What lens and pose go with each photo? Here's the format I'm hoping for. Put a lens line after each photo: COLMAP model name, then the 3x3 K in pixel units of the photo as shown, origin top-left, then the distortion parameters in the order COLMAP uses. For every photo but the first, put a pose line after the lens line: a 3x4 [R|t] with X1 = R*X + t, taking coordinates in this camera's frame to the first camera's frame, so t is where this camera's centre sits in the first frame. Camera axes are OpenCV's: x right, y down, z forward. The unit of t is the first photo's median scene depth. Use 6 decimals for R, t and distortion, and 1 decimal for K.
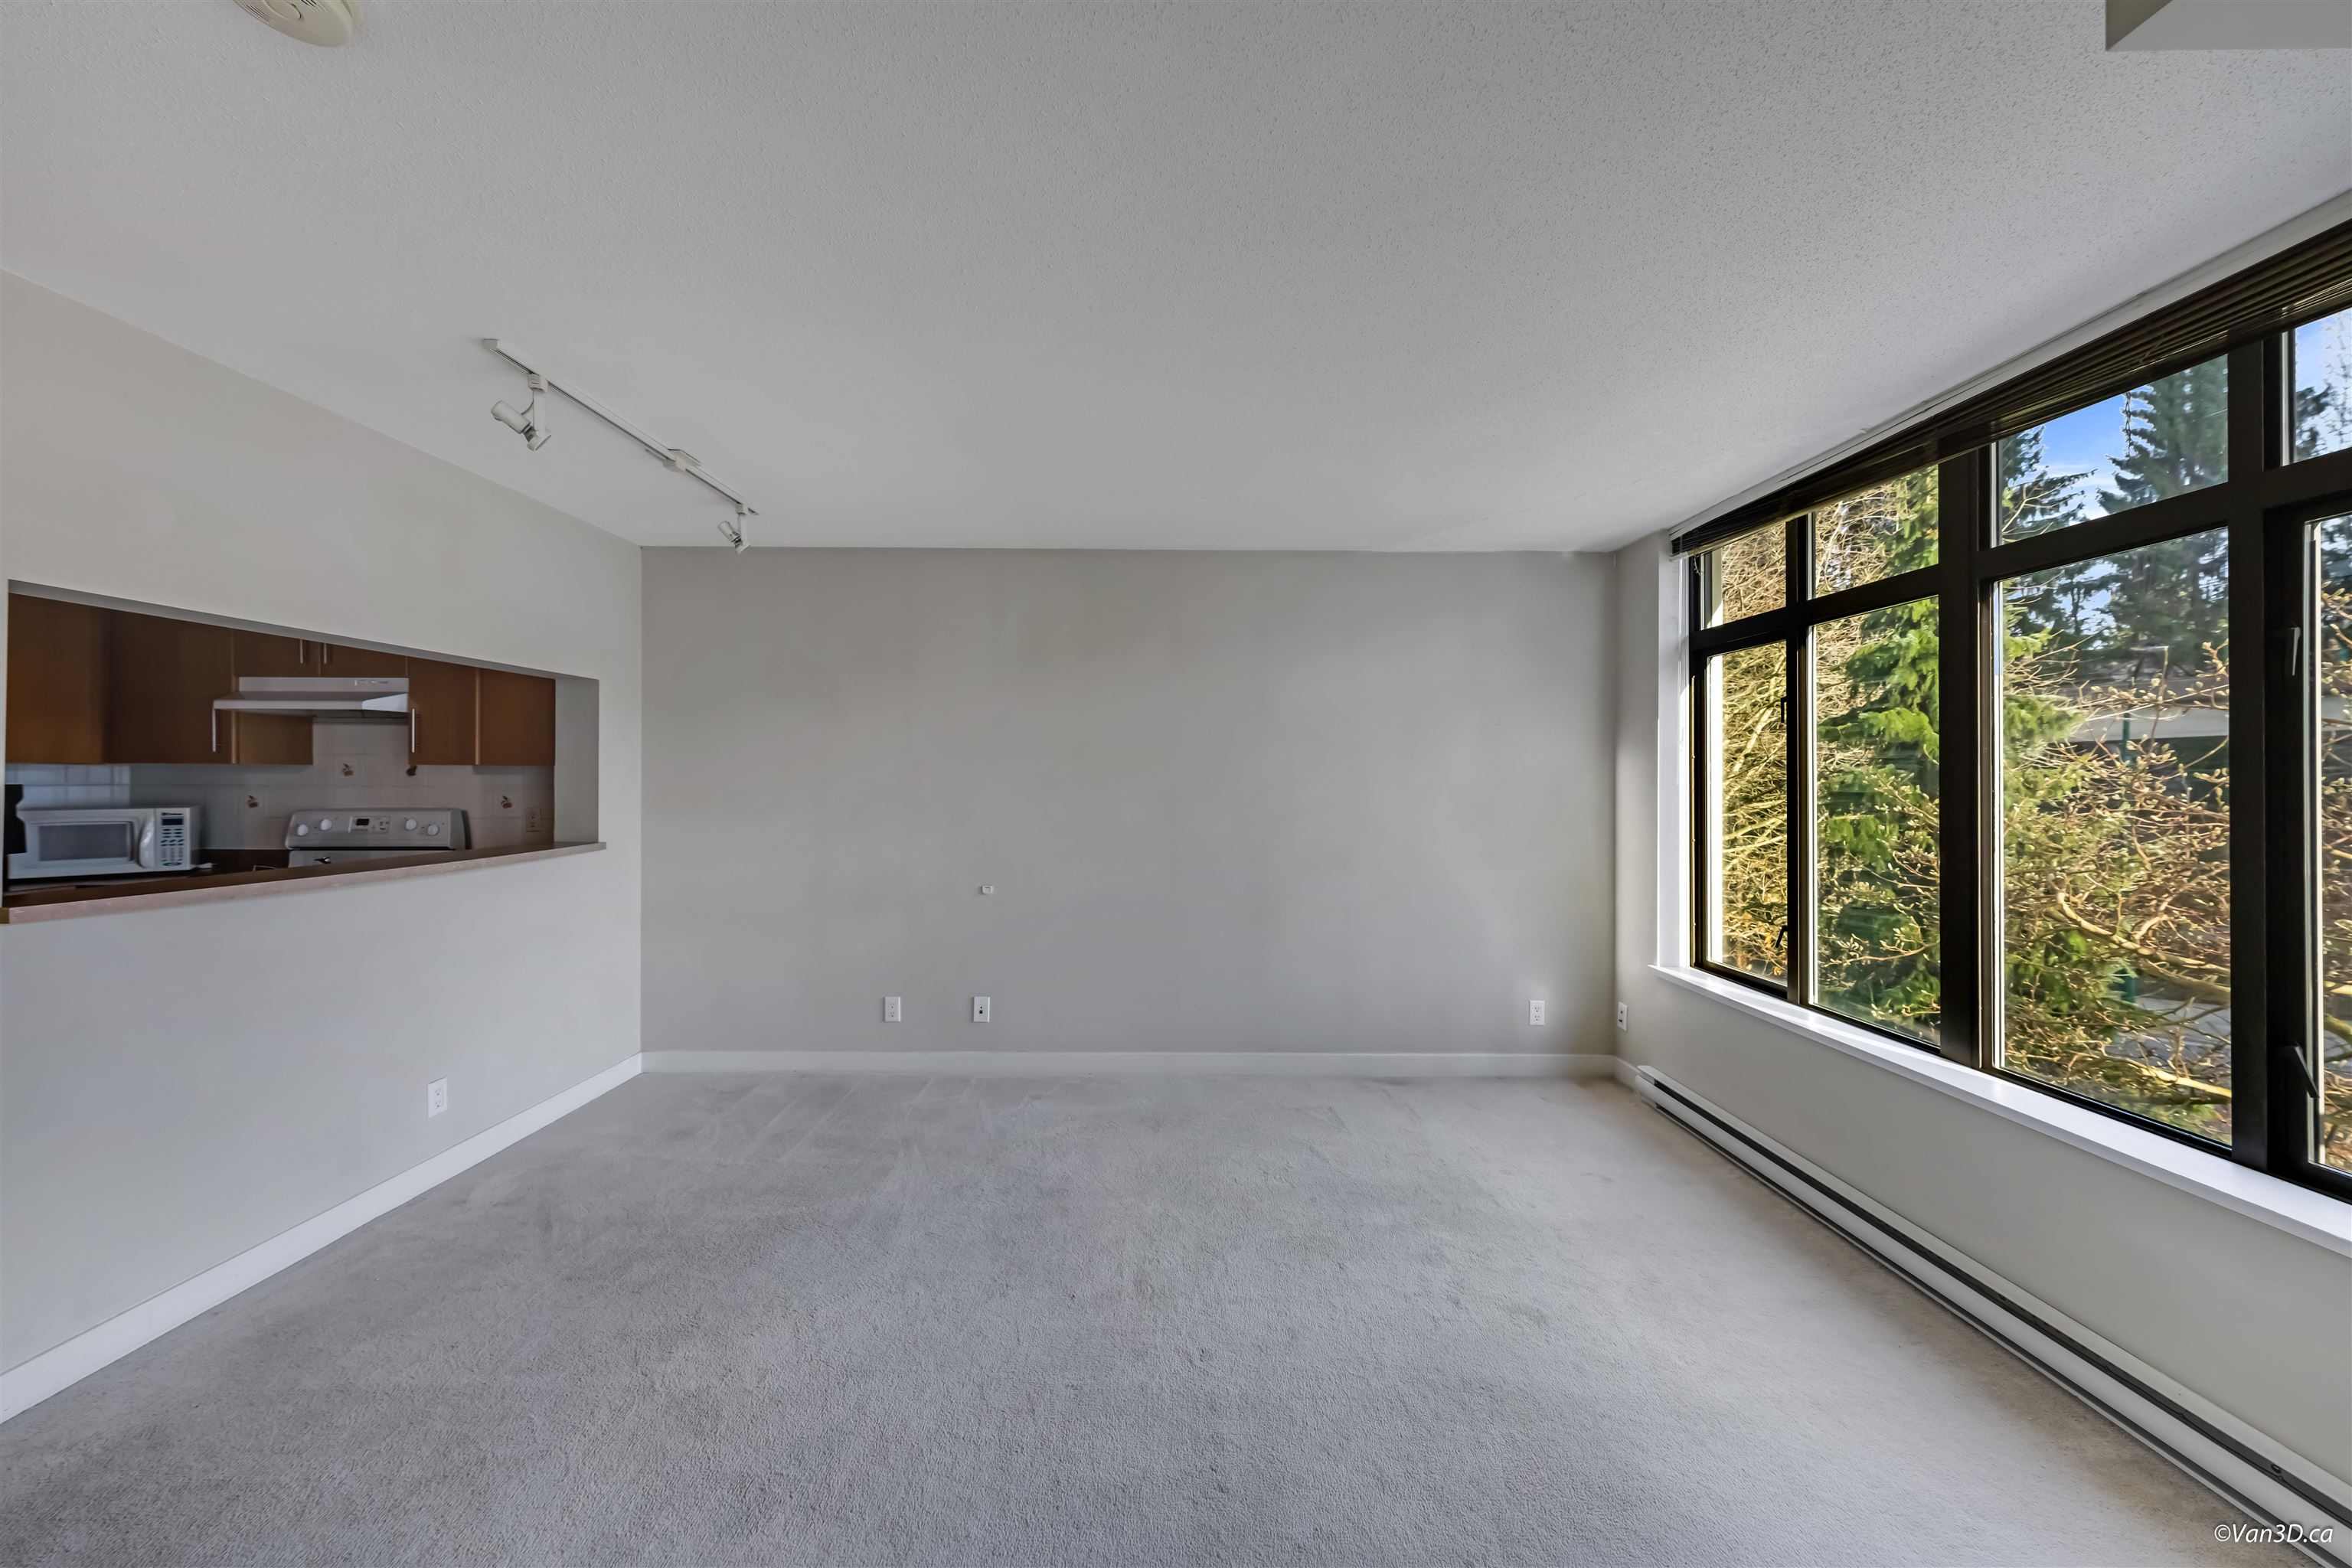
lens RADIAL K [[797.8, 0, 1169.0], [0, 797.8, 794.9], [0, 0, 1]] dist [-0.001176, -0.000024]
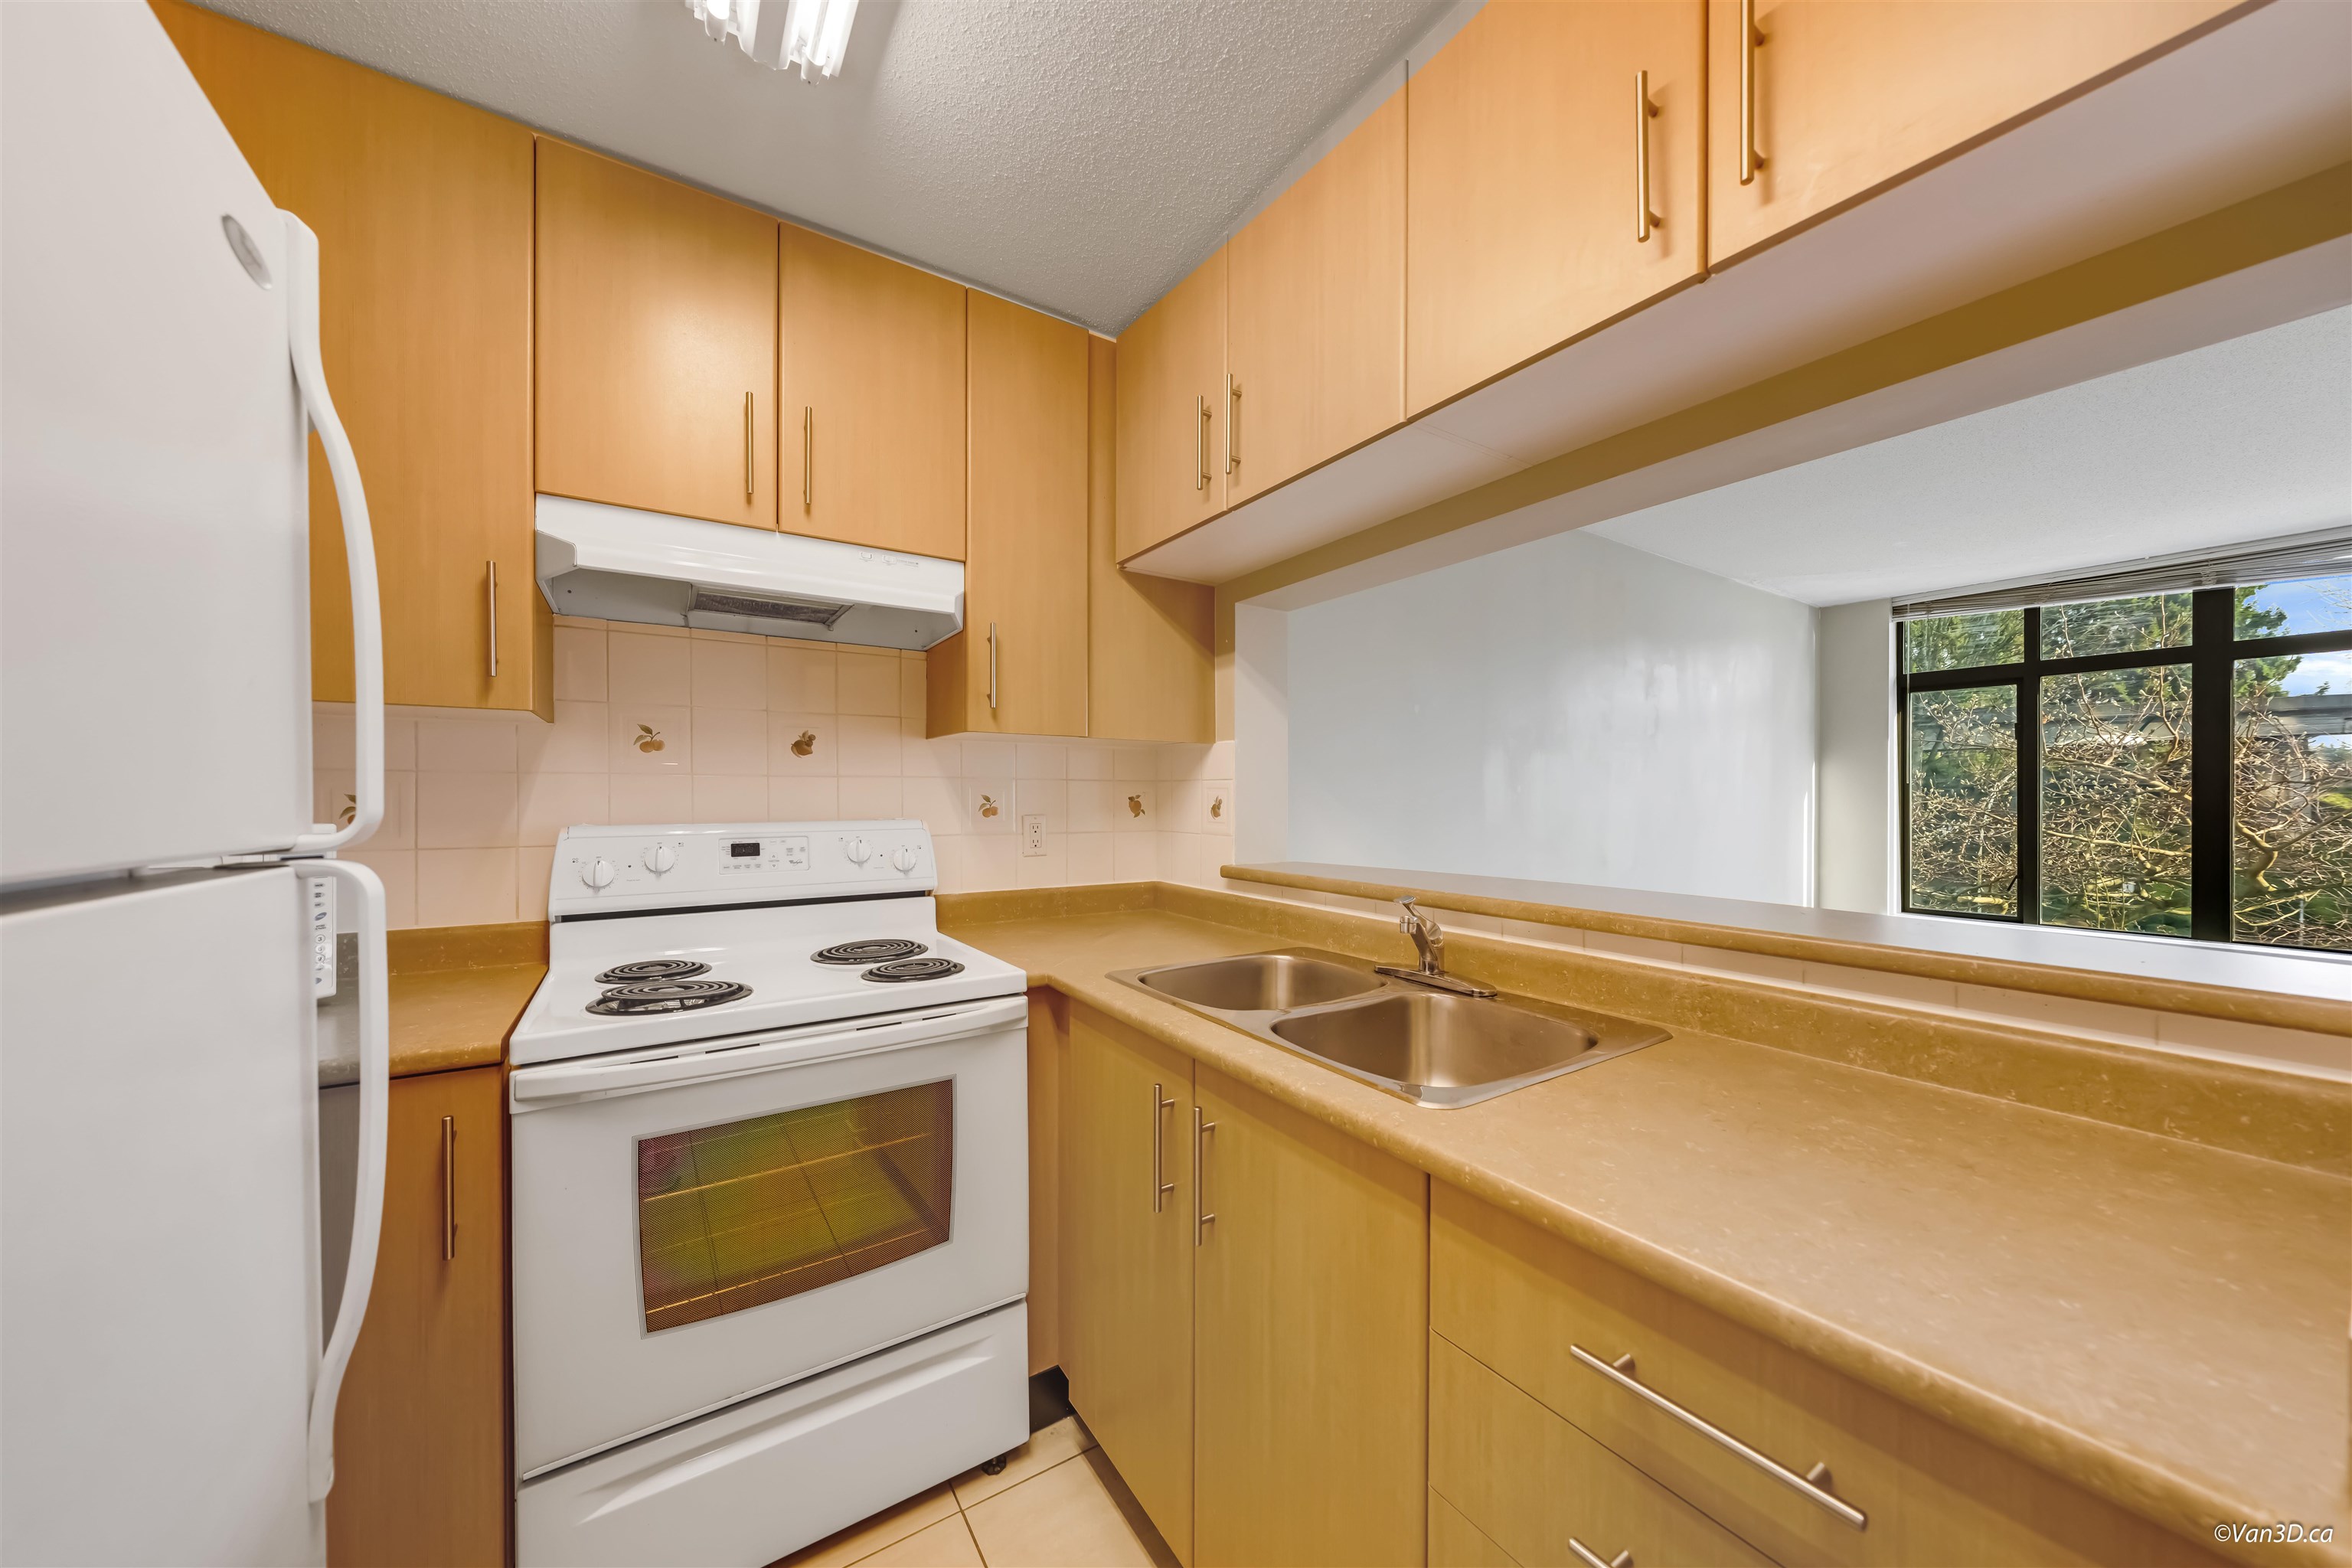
lens RADIAL K [[831.1, 0, 1213.9], [0, 831.1, 798.7], [0, 0, 1]] dist [0.001697, -0.002577]
pose [[0.827765, -0.004144, 0.561060, -1.163664], [0.007881, 0.999960, -0.004241, 0.009306], [-0.561020, 0.007932, 0.827764, 0.482554]]
